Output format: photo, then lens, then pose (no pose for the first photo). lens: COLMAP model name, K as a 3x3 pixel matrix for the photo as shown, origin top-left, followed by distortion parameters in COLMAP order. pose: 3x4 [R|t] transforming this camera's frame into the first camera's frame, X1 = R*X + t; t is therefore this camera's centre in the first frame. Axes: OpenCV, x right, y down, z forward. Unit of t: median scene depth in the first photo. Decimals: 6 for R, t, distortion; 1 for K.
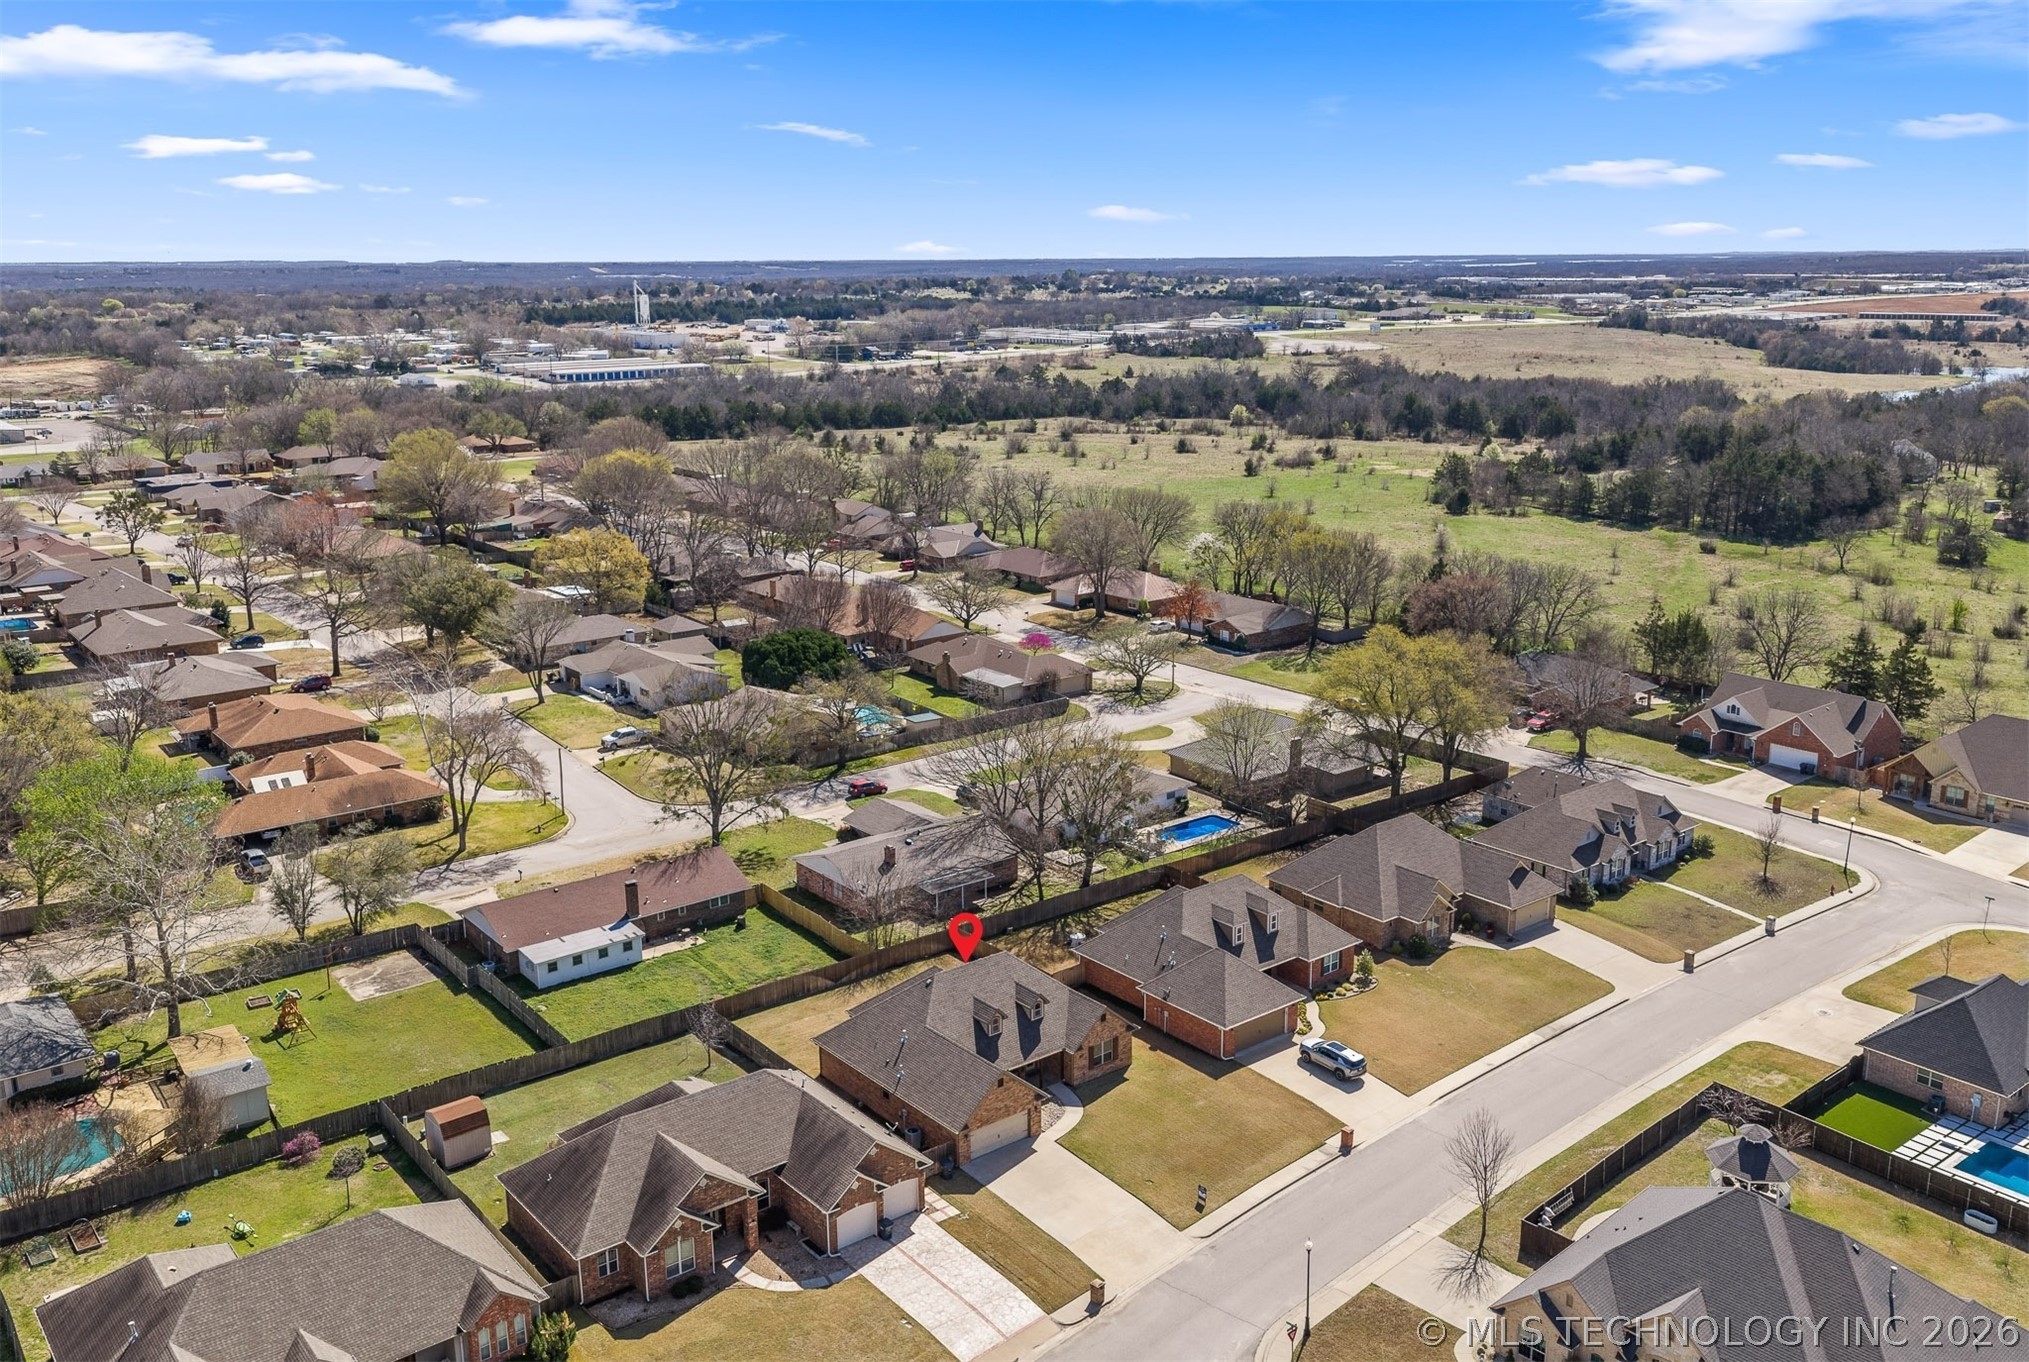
lens RADIAL K [[1719.1, 0, 1014.5], [0, 1719.1, 681.0], [0, 0, 1]] dist [0.009041, -0.007154]
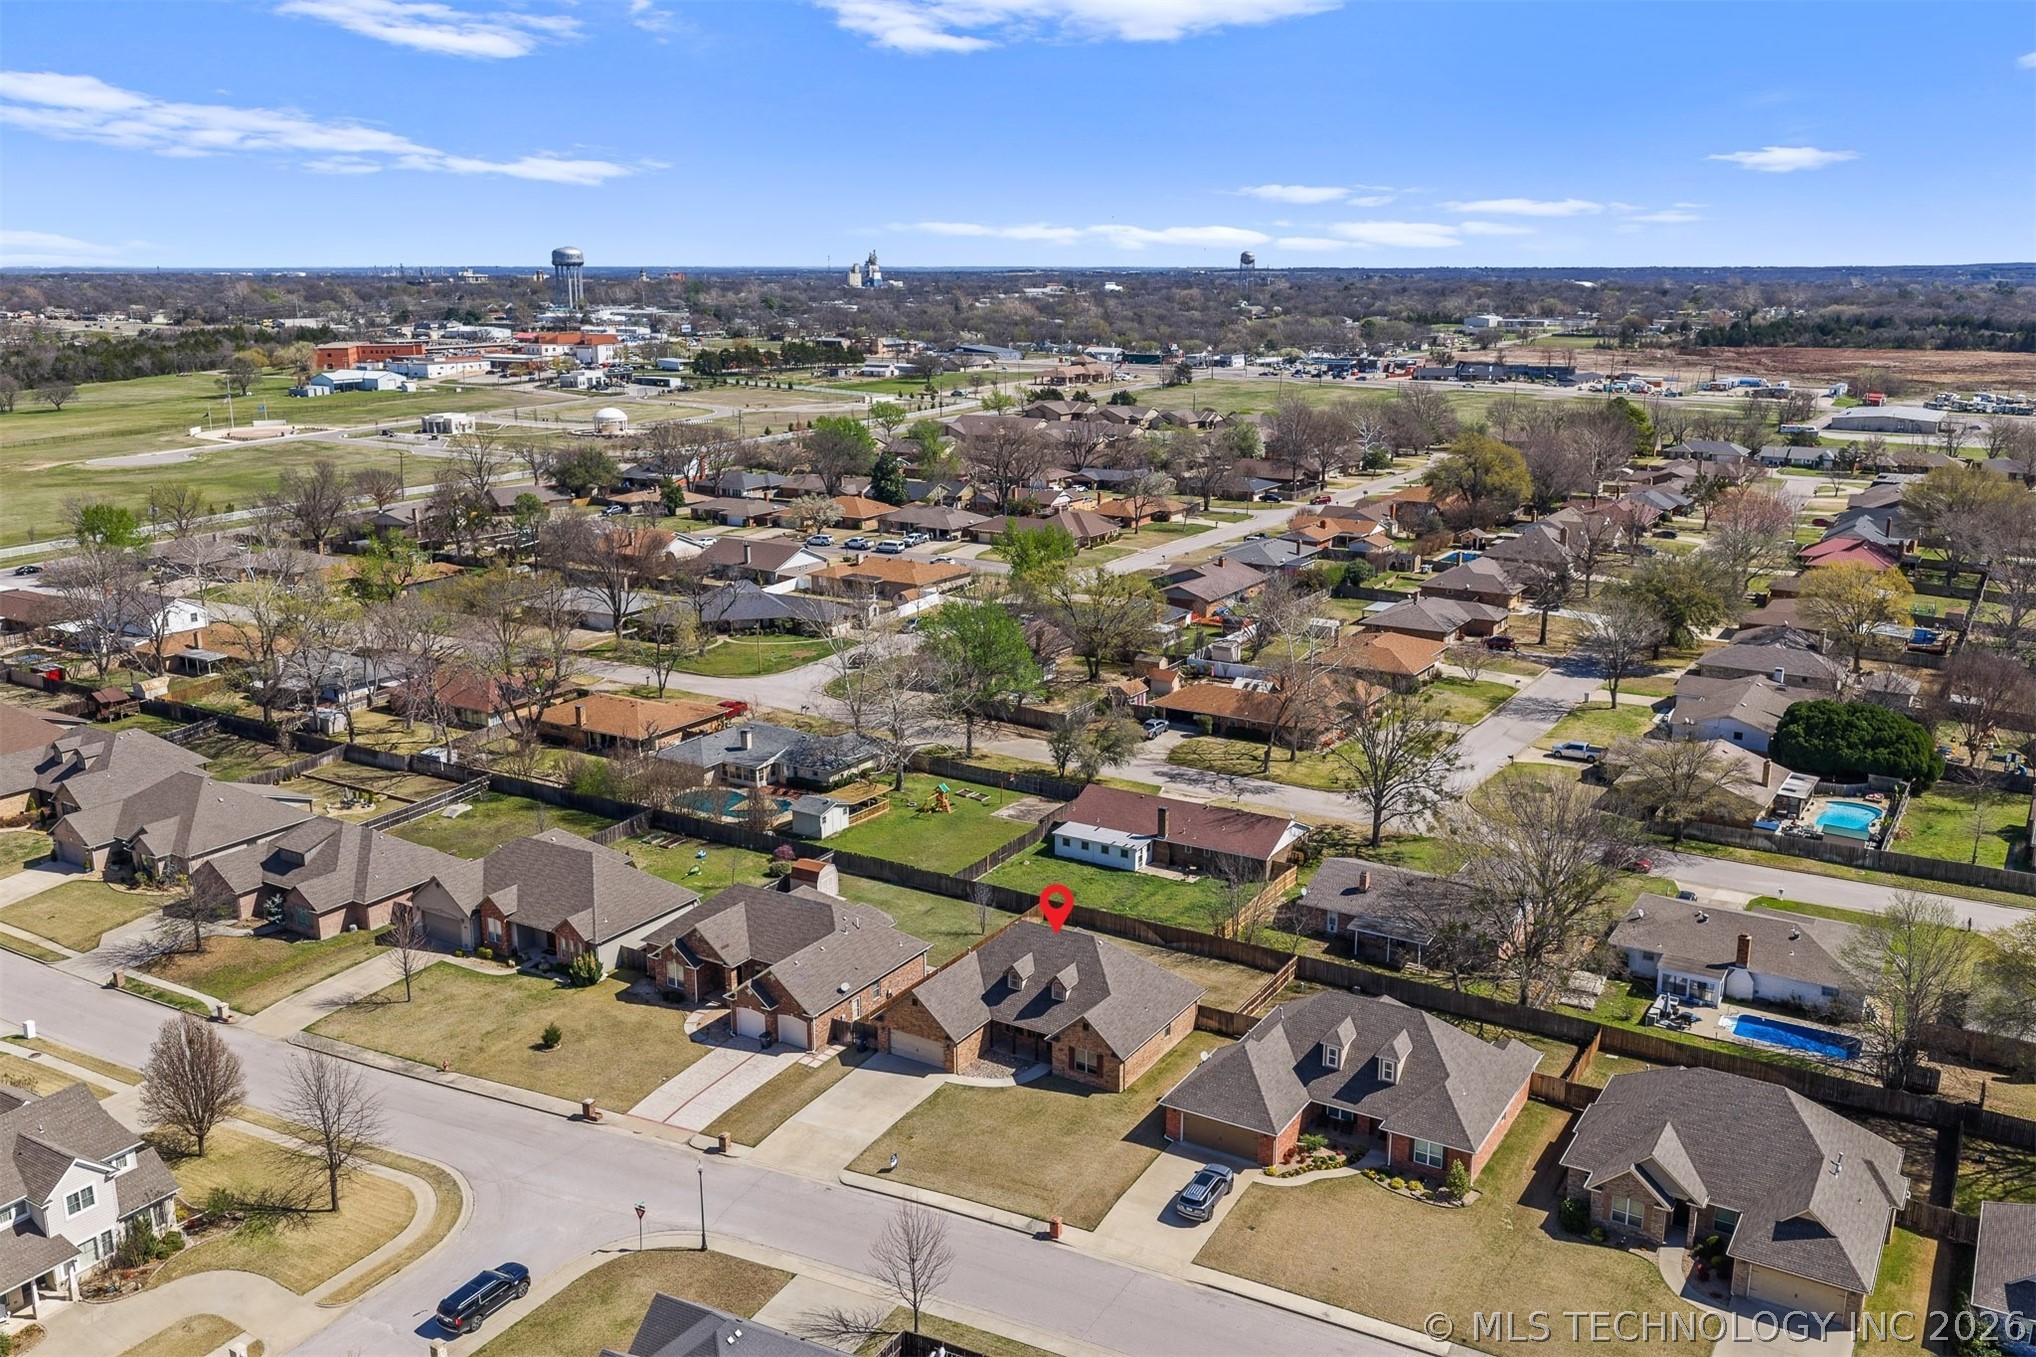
lens RADIAL K [[1680.5, 0, 1018.0], [0, 1680.5, 678.5], [0, 0, 1]] dist [0.015185, -0.016540]
pose [[0.339962, 0.234087, -0.910840, 0.735618], [-0.228978, 0.959983, 0.161252, -0.122652], [0.912137, 0.153743, 0.379959, 0.468520]]
